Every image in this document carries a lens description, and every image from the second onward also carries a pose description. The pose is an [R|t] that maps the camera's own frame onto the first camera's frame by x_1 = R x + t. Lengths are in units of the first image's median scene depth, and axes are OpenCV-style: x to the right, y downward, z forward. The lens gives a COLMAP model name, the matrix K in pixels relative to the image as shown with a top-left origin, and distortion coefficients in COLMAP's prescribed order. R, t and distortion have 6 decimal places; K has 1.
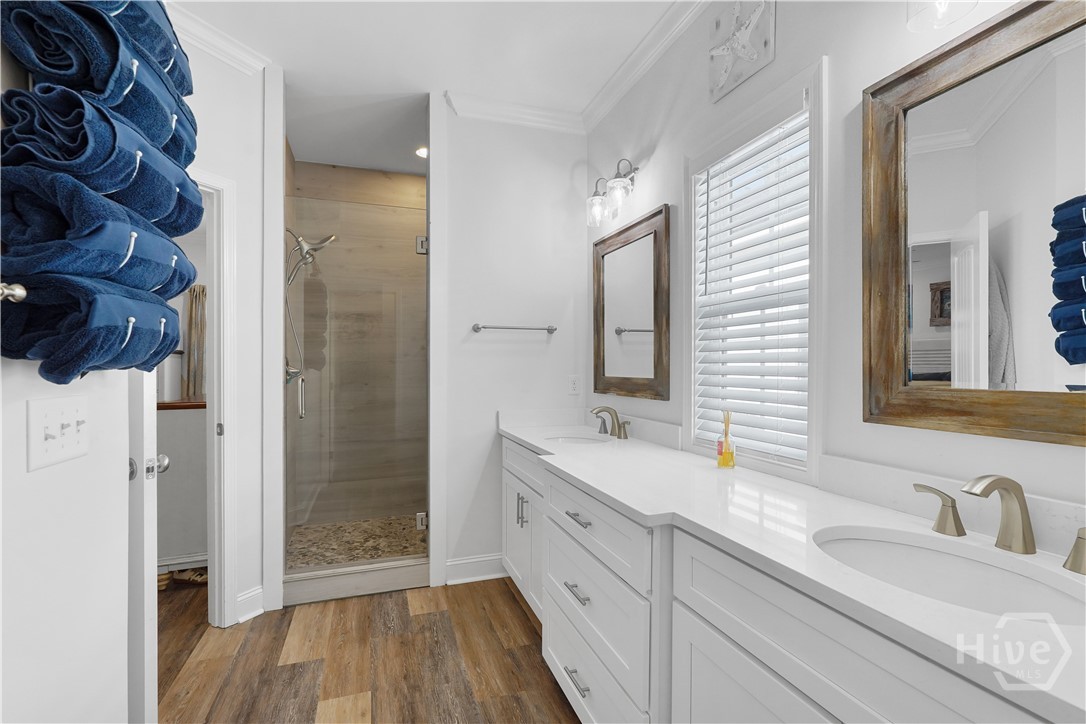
lens RADIAL K [[482.8, 0, 540.3], [0, 482.8, 366.9], [0, 0, 1]] dist [-0.017237, 0.005458]
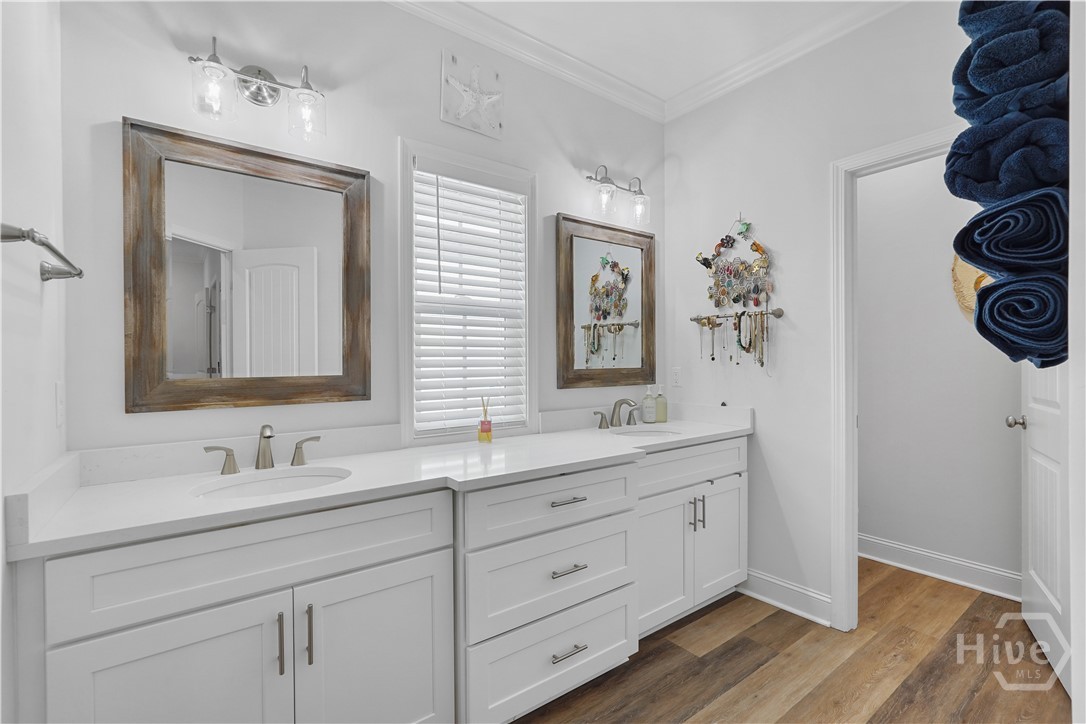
lens RADIAL K [[482.8, 0, 539.3], [0, 482.8, 358.3], [0, 0, 1]] dist [-0.017237, 0.005458]
pose [[-0.291435, -0.002309, 0.956588, -0.808121], [0.001049, 0.999996, 0.002733, -0.008208], [-0.956590, 0.001800, -0.291432, 1.182169]]
